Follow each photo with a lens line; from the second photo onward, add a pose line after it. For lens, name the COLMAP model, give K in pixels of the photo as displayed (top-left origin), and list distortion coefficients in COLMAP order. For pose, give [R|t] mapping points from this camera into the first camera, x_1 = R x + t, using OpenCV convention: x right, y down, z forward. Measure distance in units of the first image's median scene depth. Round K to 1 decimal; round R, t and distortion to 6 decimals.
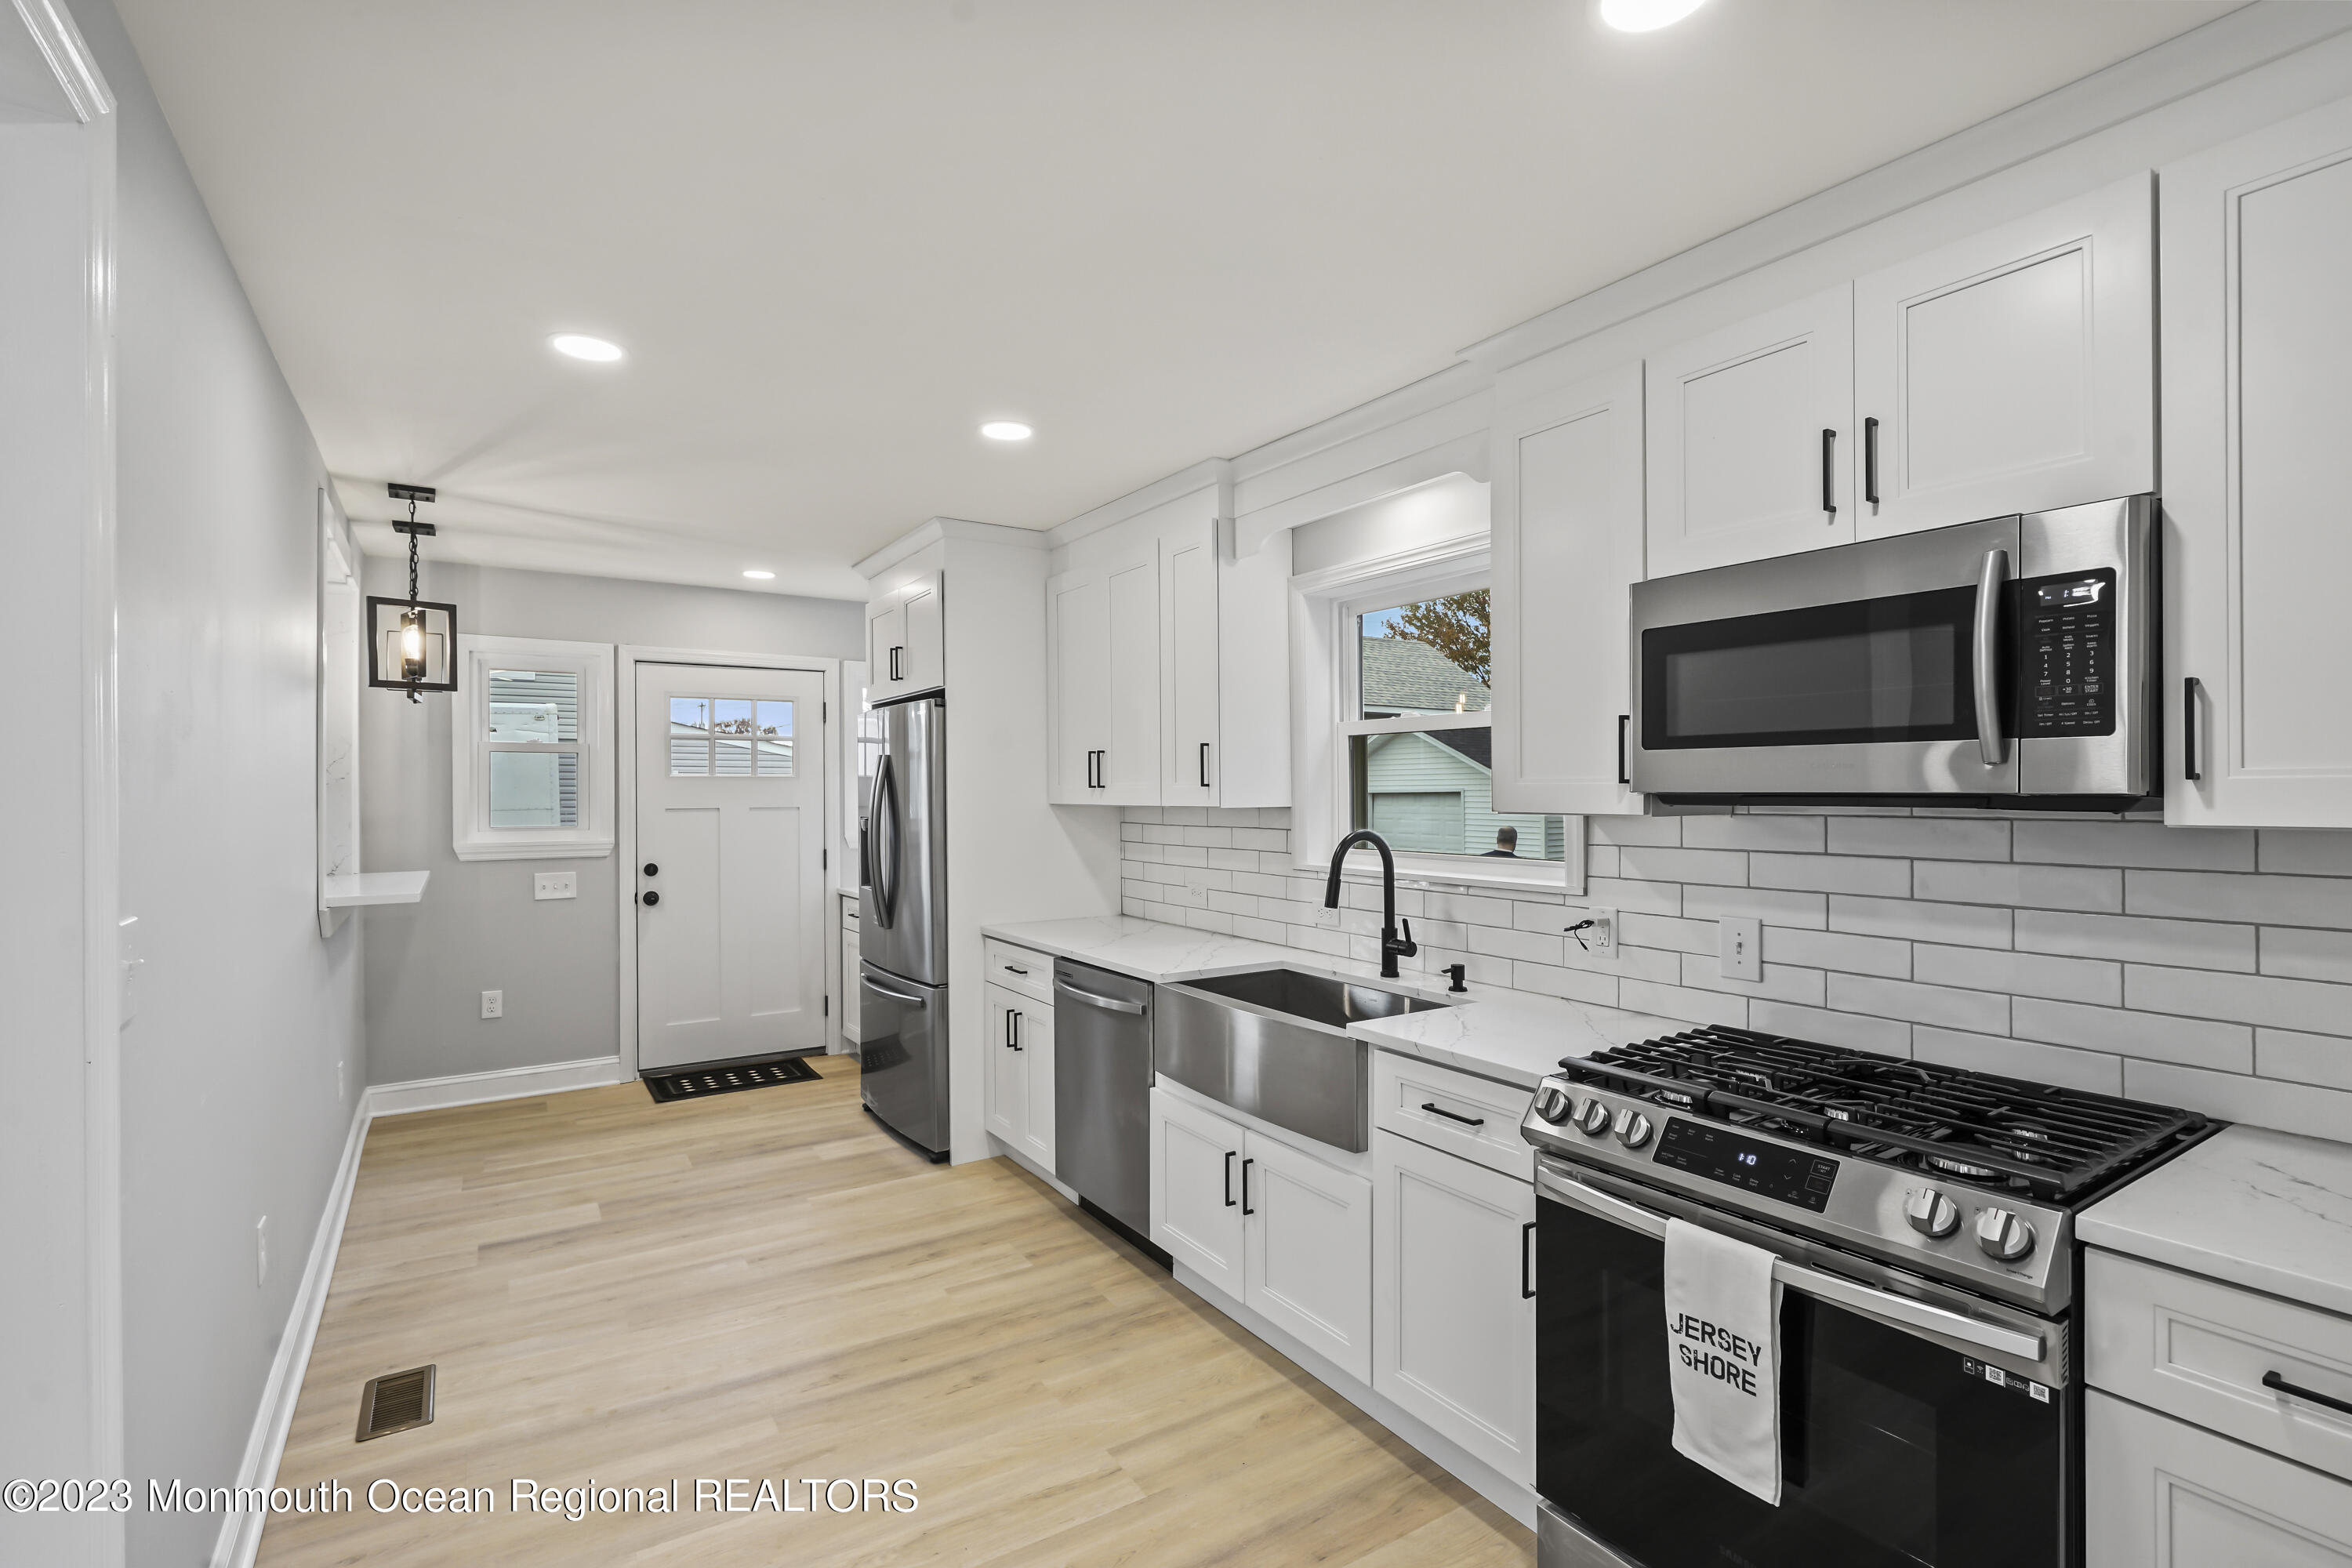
lens RADIAL K [[1066.8, 0, 1161.3], [0, 1066.8, 792.4], [0, 0, 1]] dist [0.000394, 0.000652]
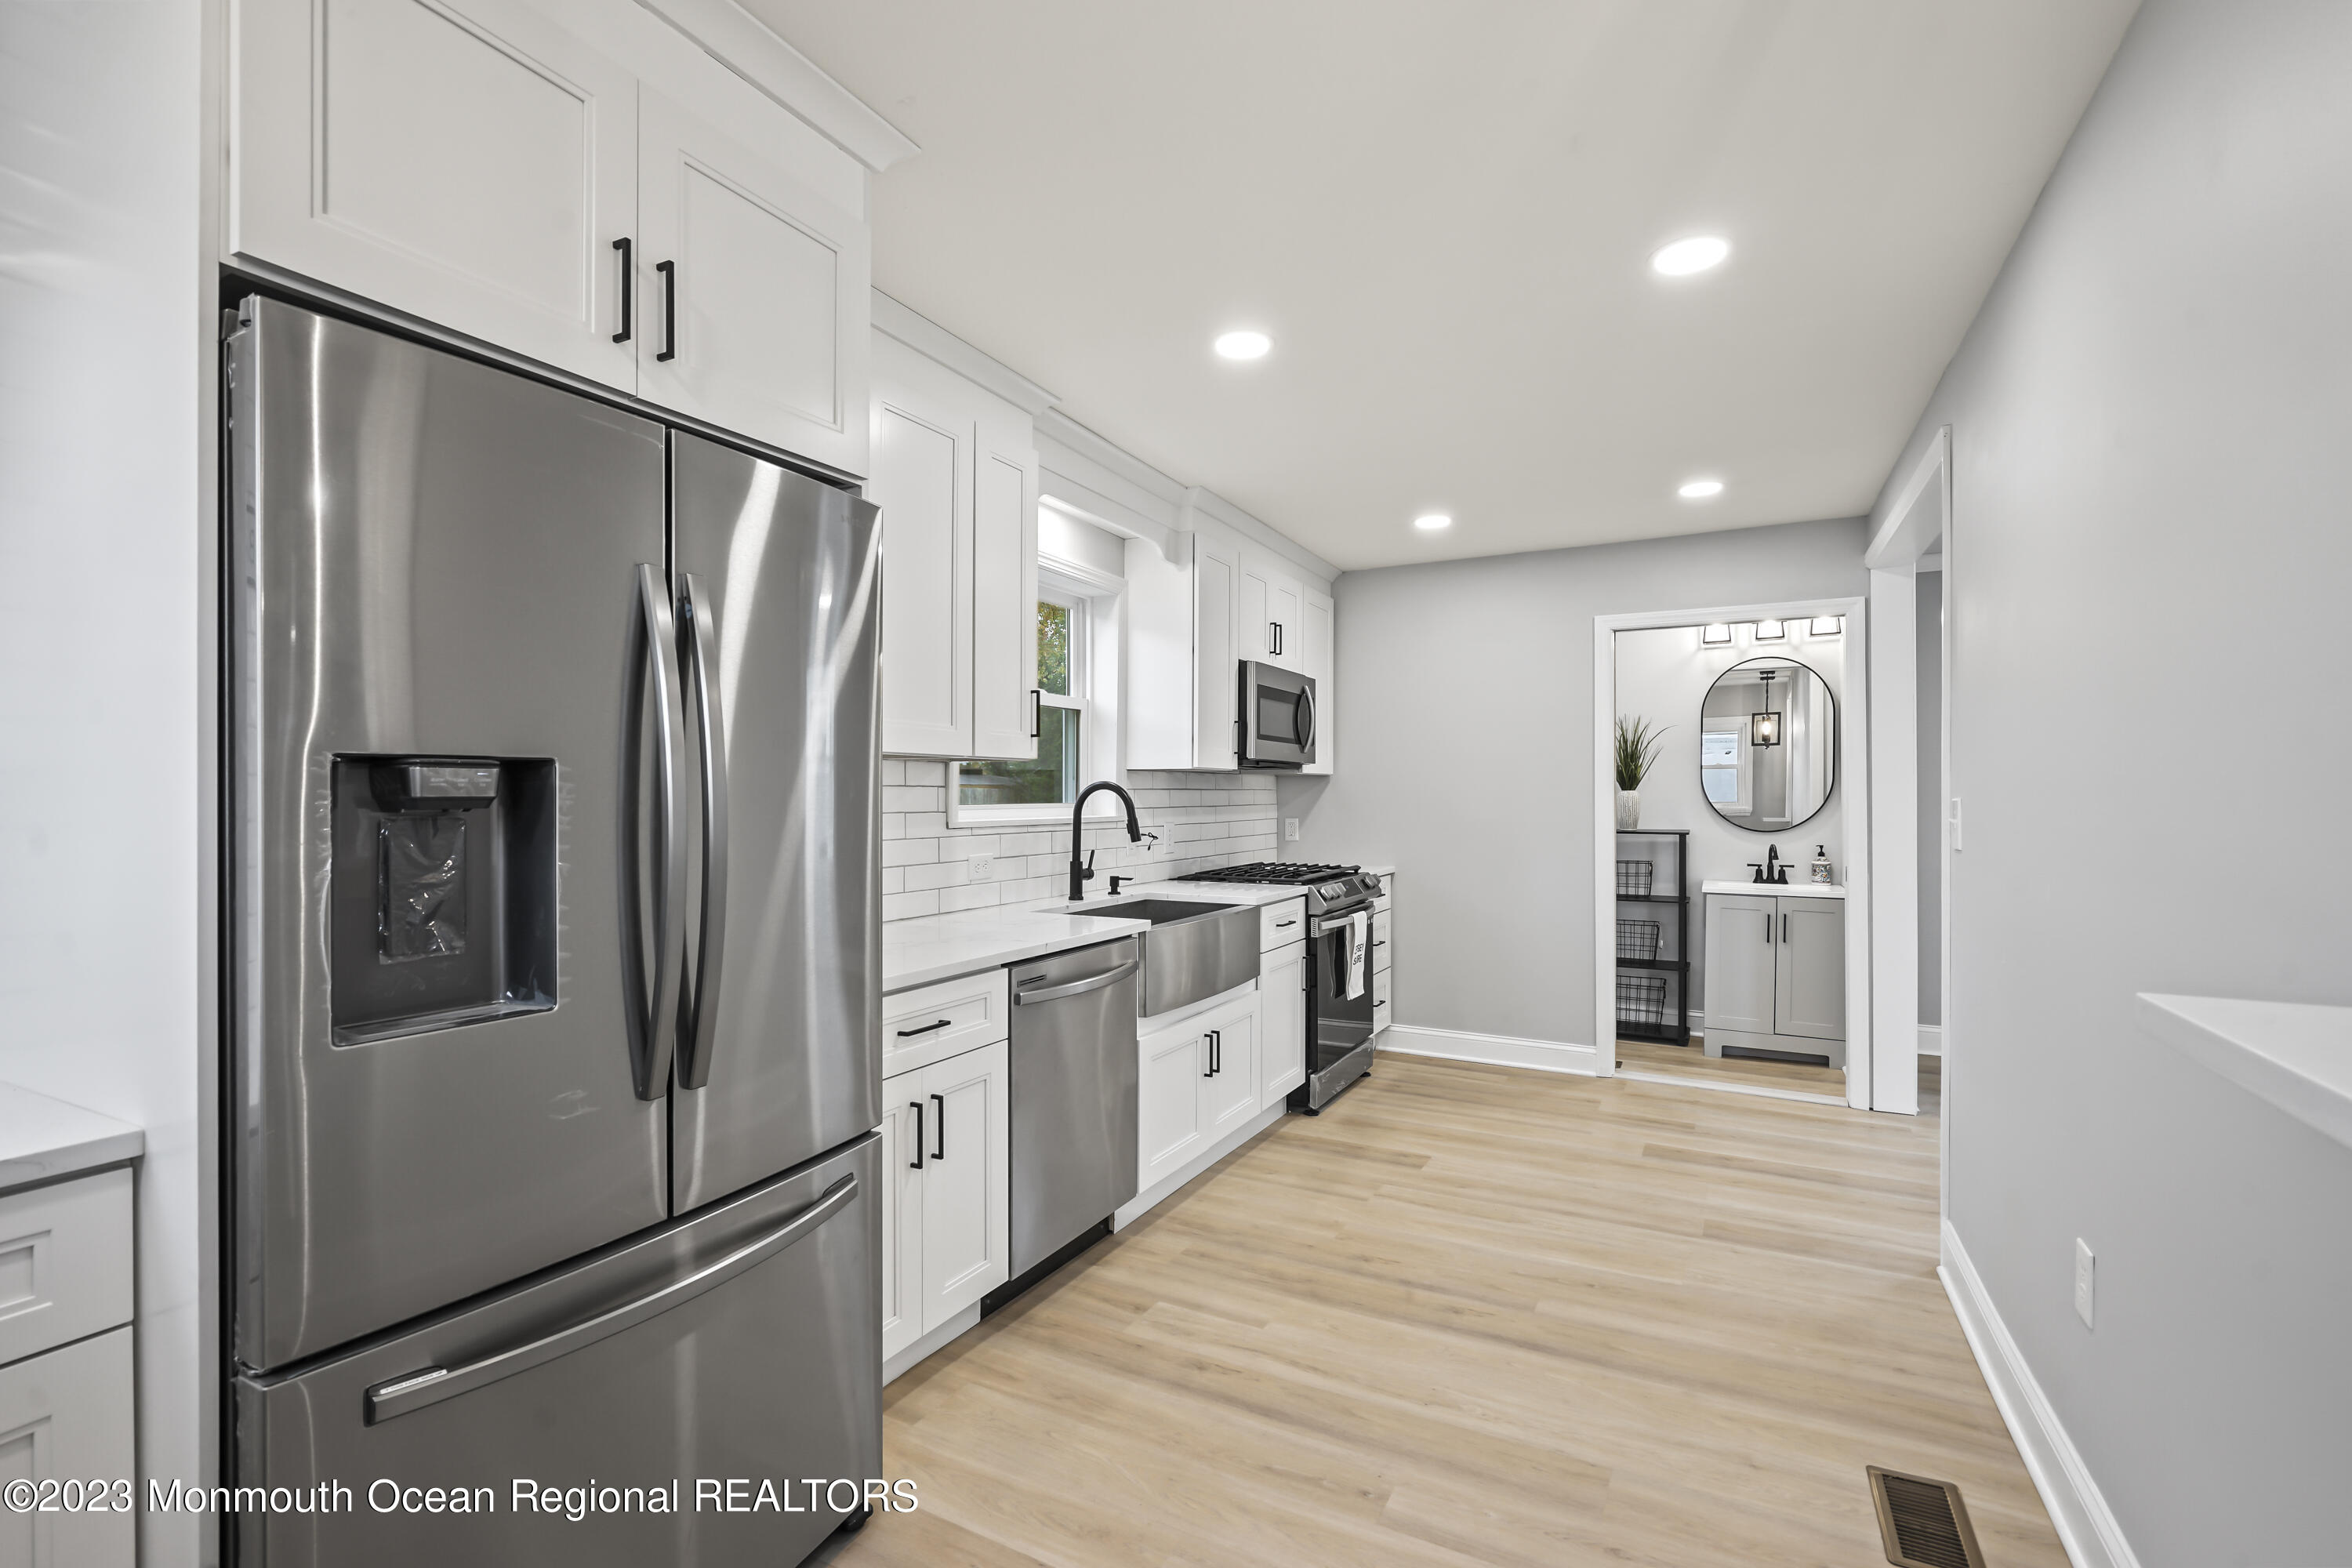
lens RADIAL K [[1066.8, 0, 1160.8], [0, 1066.8, 788.2], [0, 0, 1]] dist [0.000394, 0.000652]
pose [[-0.486036, 0.005736, 0.873920, -0.961852], [0.002434, 0.999983, -0.005210, 0.051175], [-0.873936, -0.000405, -0.486042, 1.584037]]
